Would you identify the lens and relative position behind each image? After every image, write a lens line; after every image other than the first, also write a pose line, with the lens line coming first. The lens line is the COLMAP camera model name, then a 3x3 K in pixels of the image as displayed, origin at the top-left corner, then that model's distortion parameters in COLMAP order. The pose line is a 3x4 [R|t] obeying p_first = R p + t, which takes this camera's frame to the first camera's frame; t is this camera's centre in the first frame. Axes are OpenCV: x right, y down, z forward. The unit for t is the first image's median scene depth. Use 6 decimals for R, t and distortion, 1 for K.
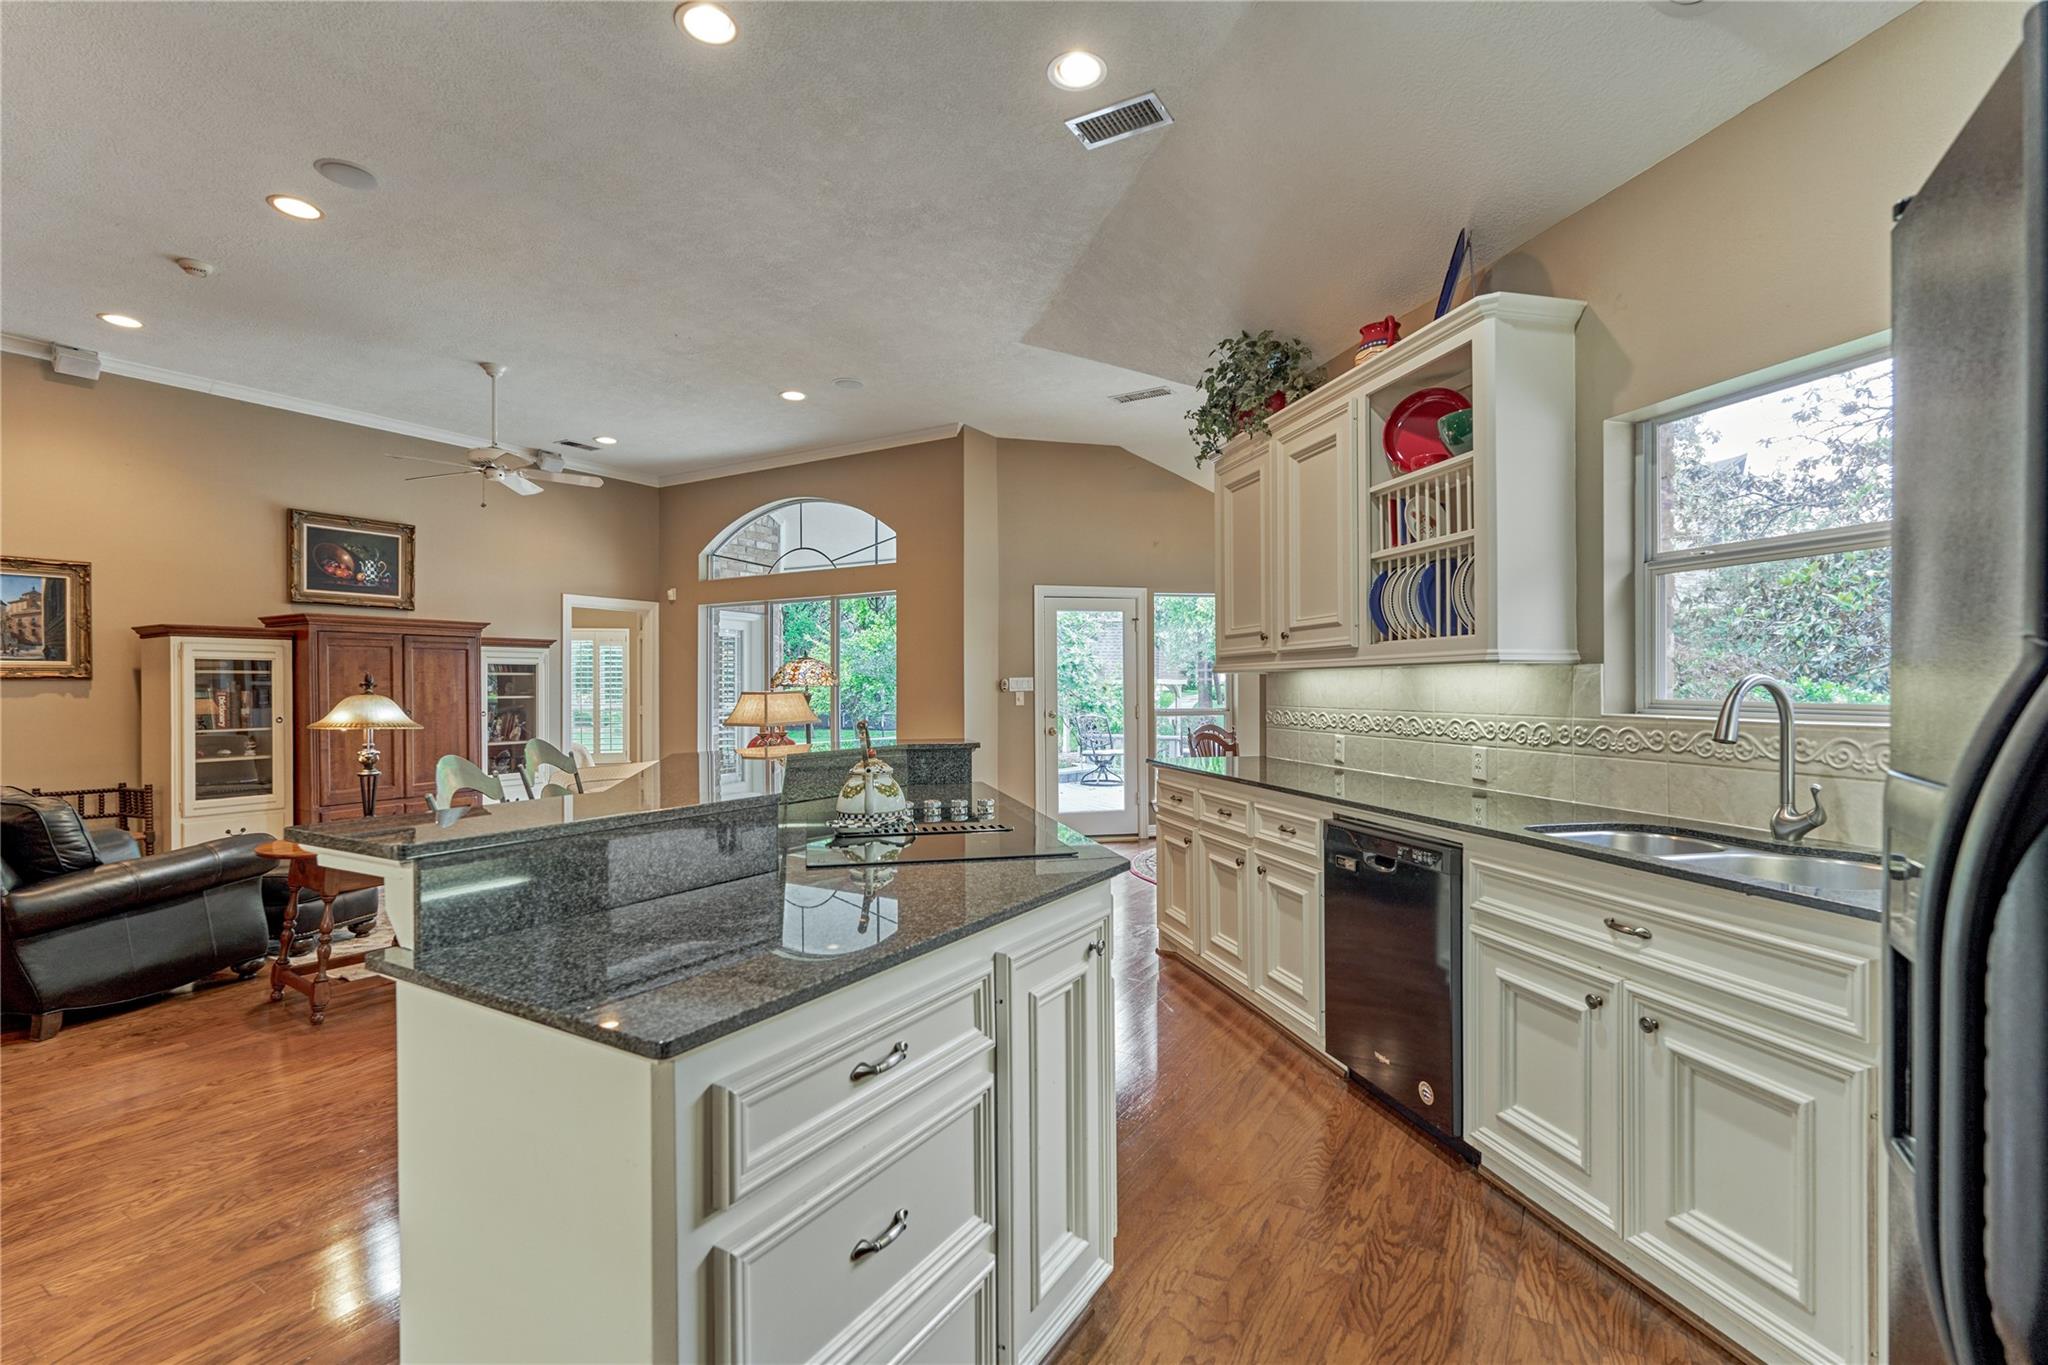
lens RADIAL K [[923.5, 0, 1024.0], [0, 923.5, 682.5], [0, 0, 1]] dist [-0.002341, -0.000093]
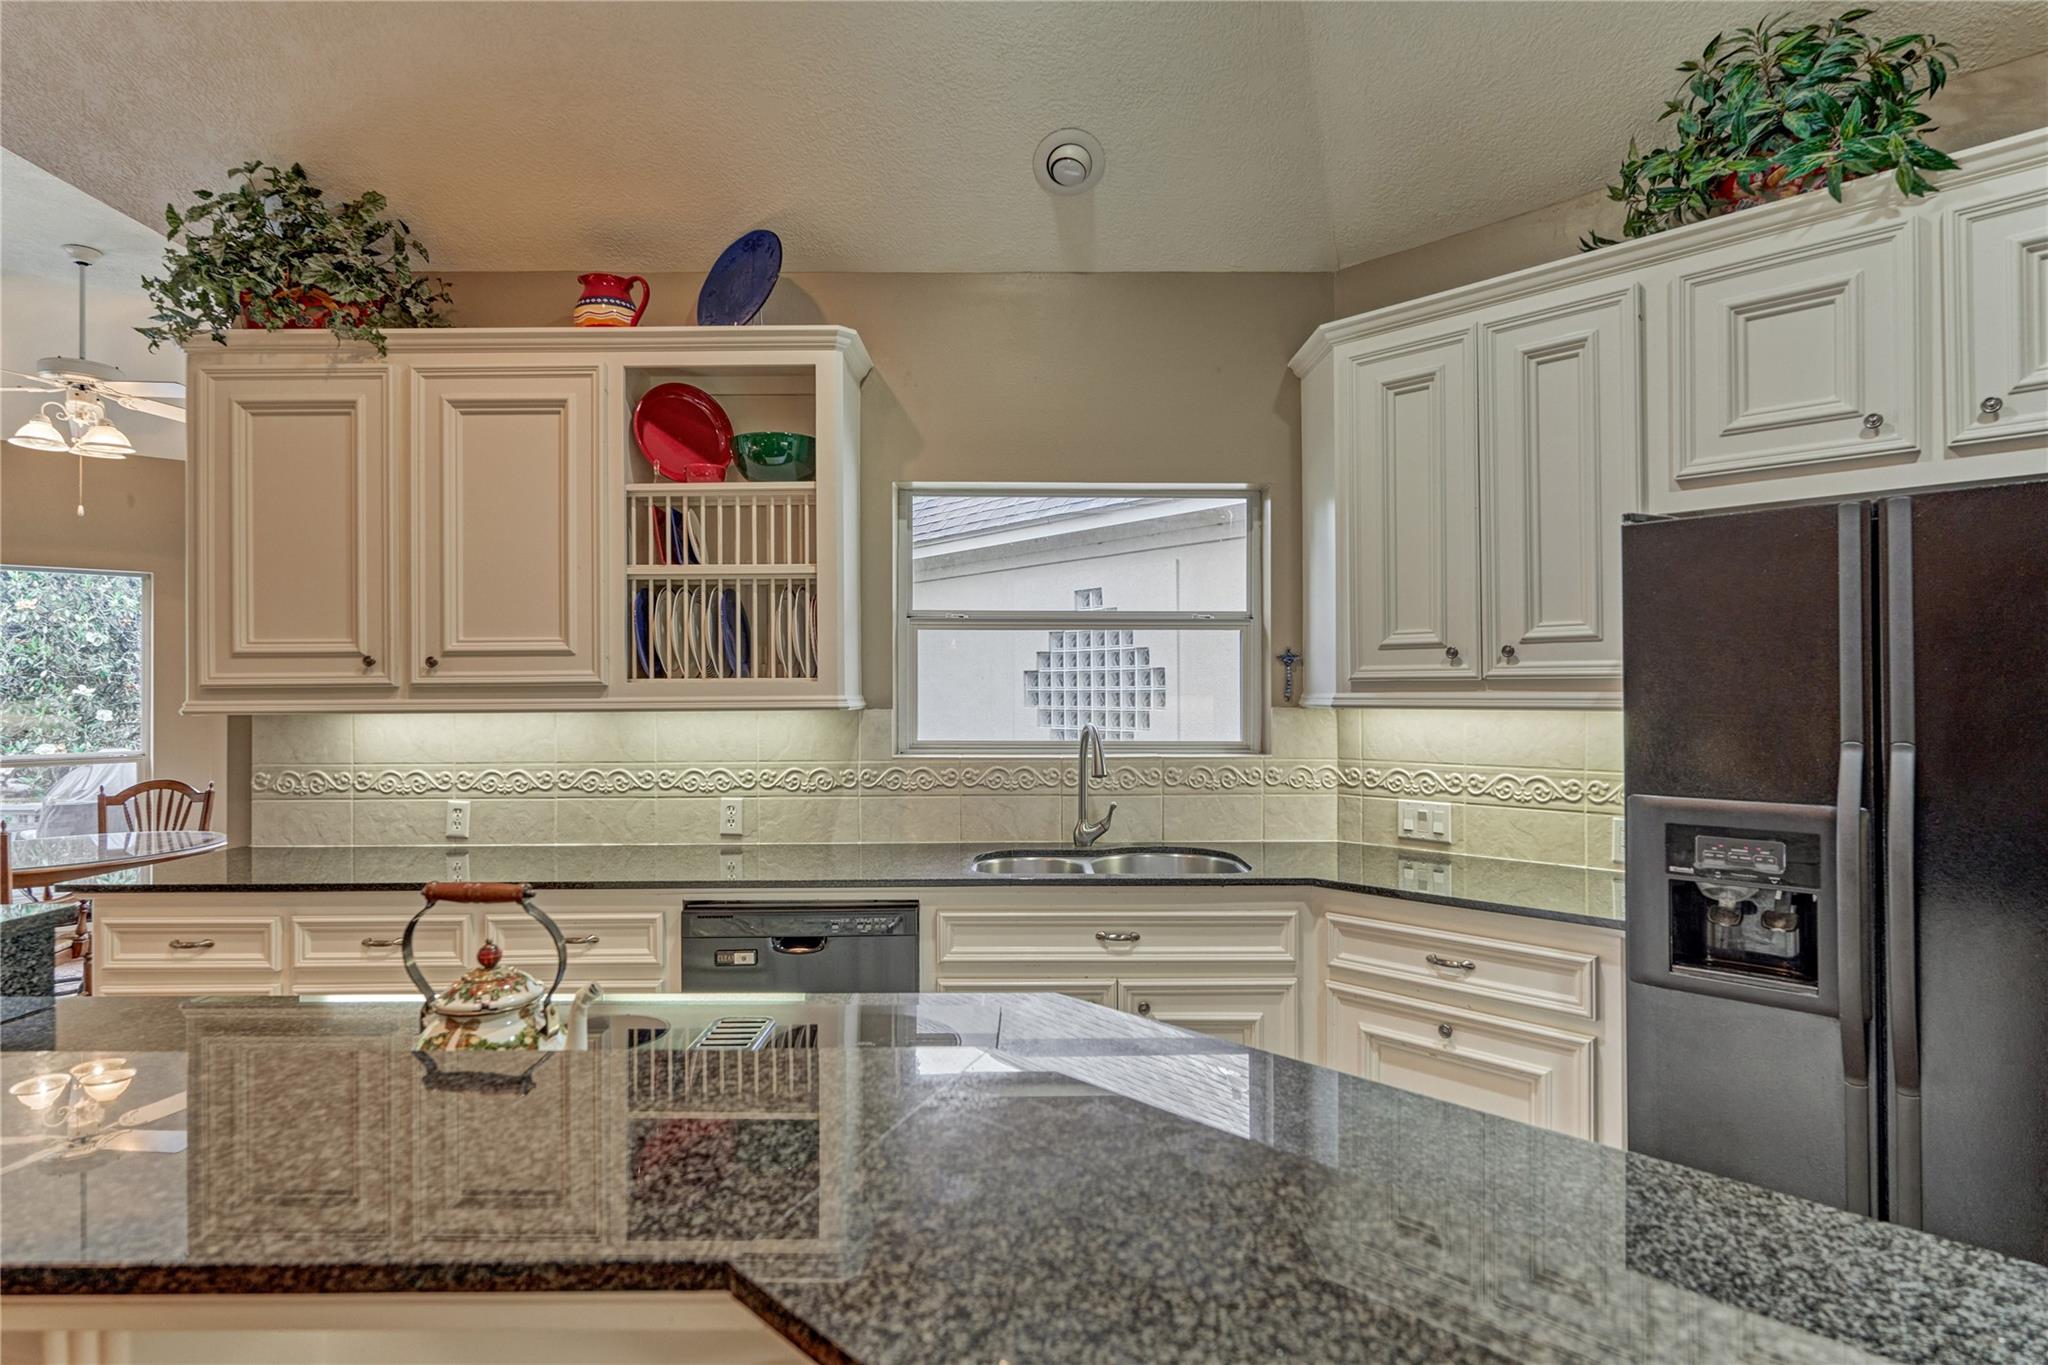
lens RADIAL K [[1036.0, 0, 1029.1], [0, 1036.0, 682.9], [0, 0, 1]] dist [-0.002003, 0.000298]
pose [[0.233248, 0.008942, 0.972376, -0.233824], [0.001276, 0.999954, -0.009502, -0.018181], [-0.972416, 0.003457, 0.233226, 0.261936]]
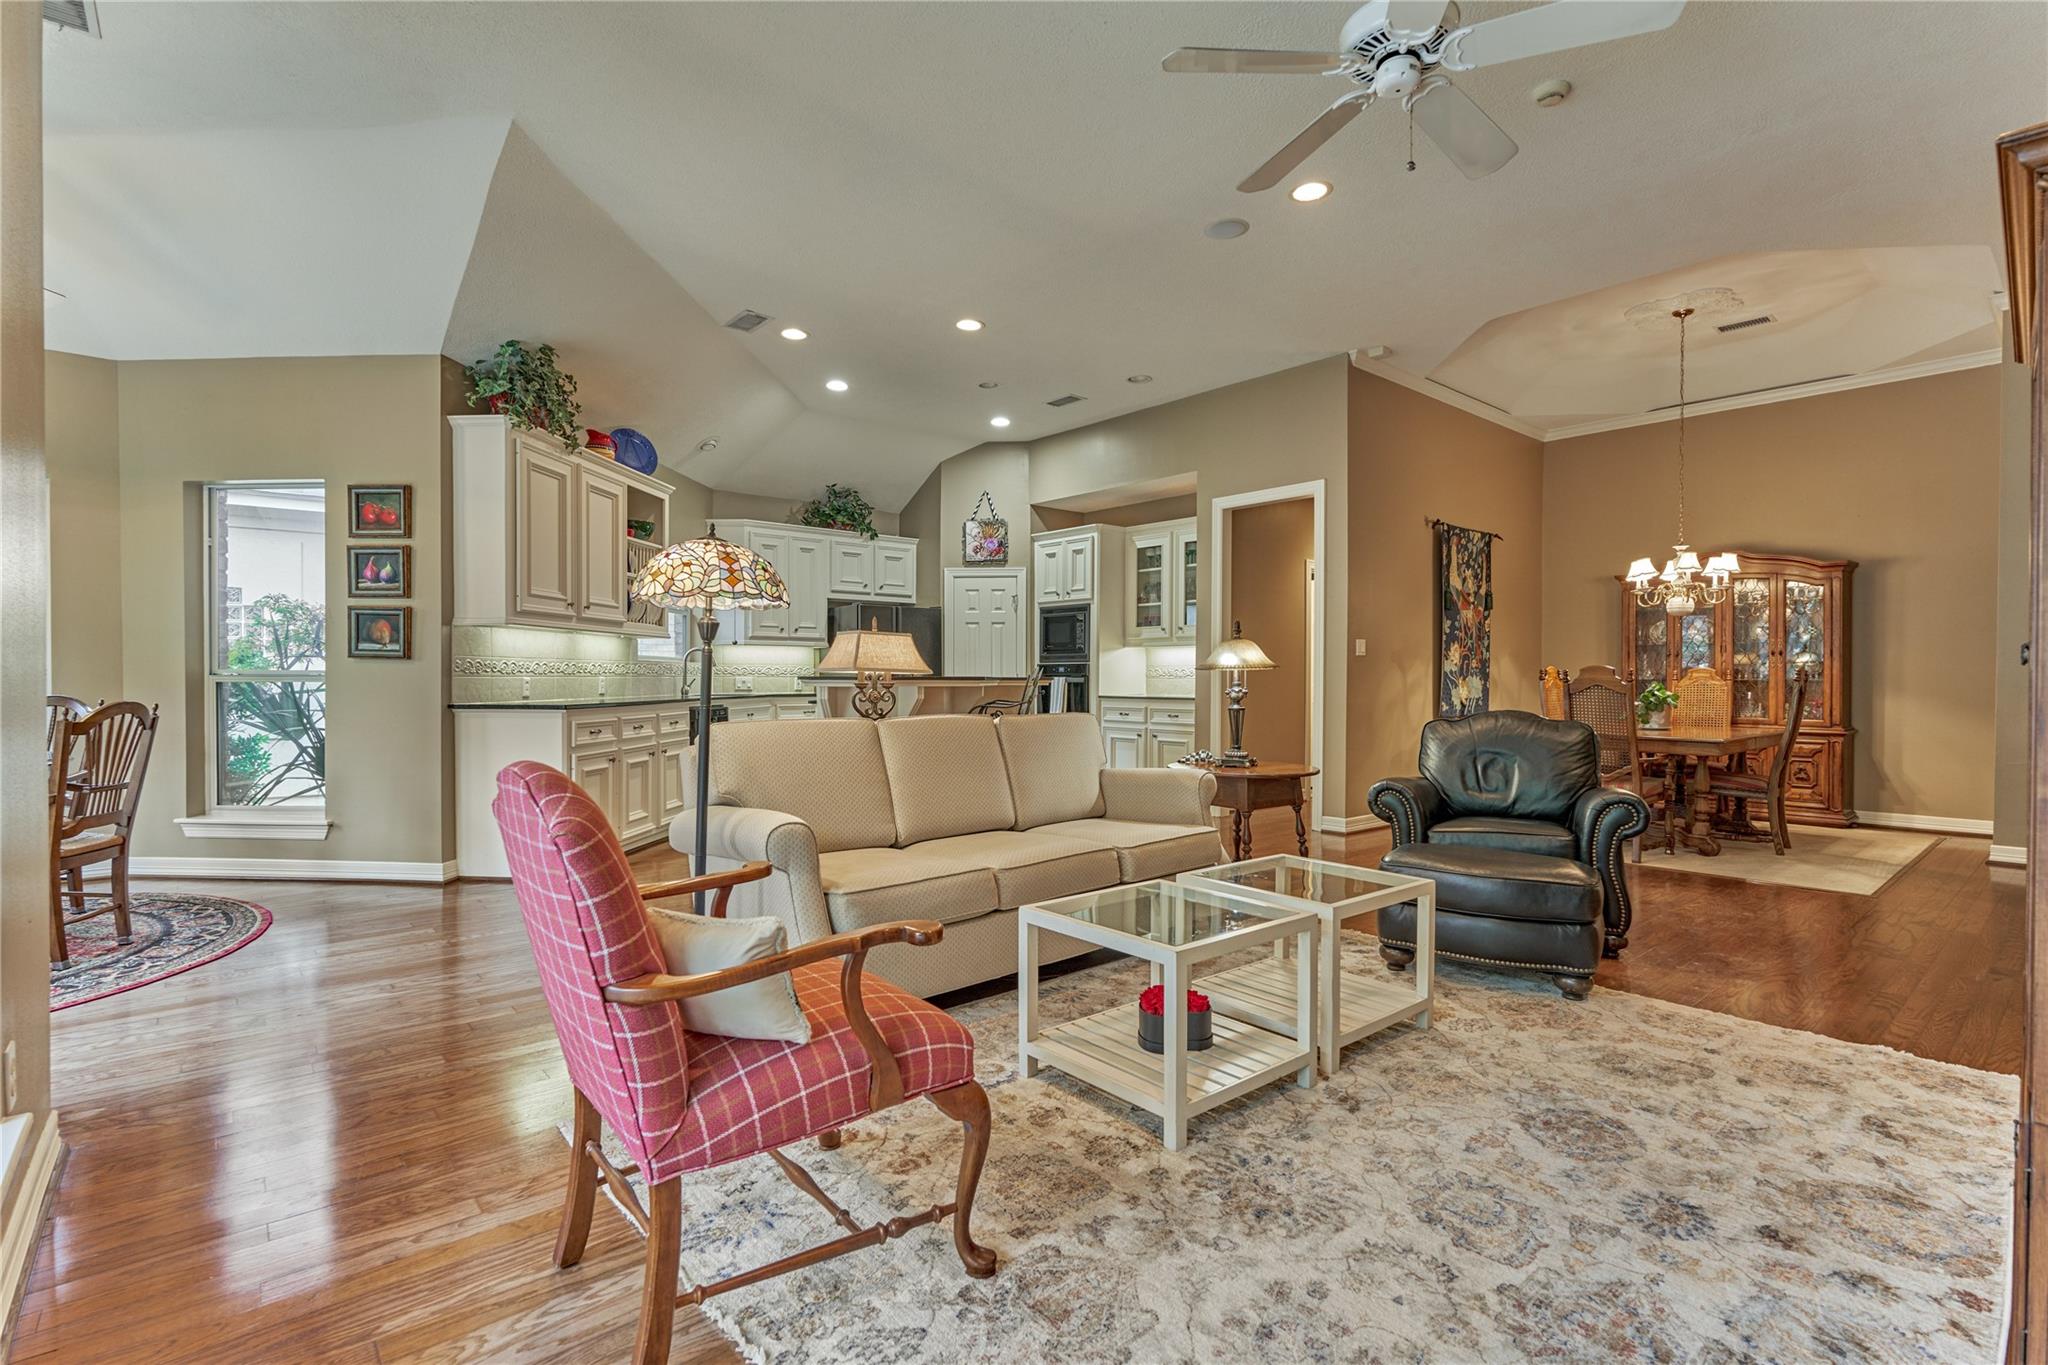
lens RADIAL K [[953.1, 0, 1026.6], [0, 953.1, 682.0], [0, 0, 1]] dist [-0.002800, -0.000888]
pose [[-0.950585, -0.000935, 0.310464, -0.547448], [-0.000273, 0.999998, 0.002176, 0.041392], [-0.310465, 0.001984, -0.950583, 1.451297]]
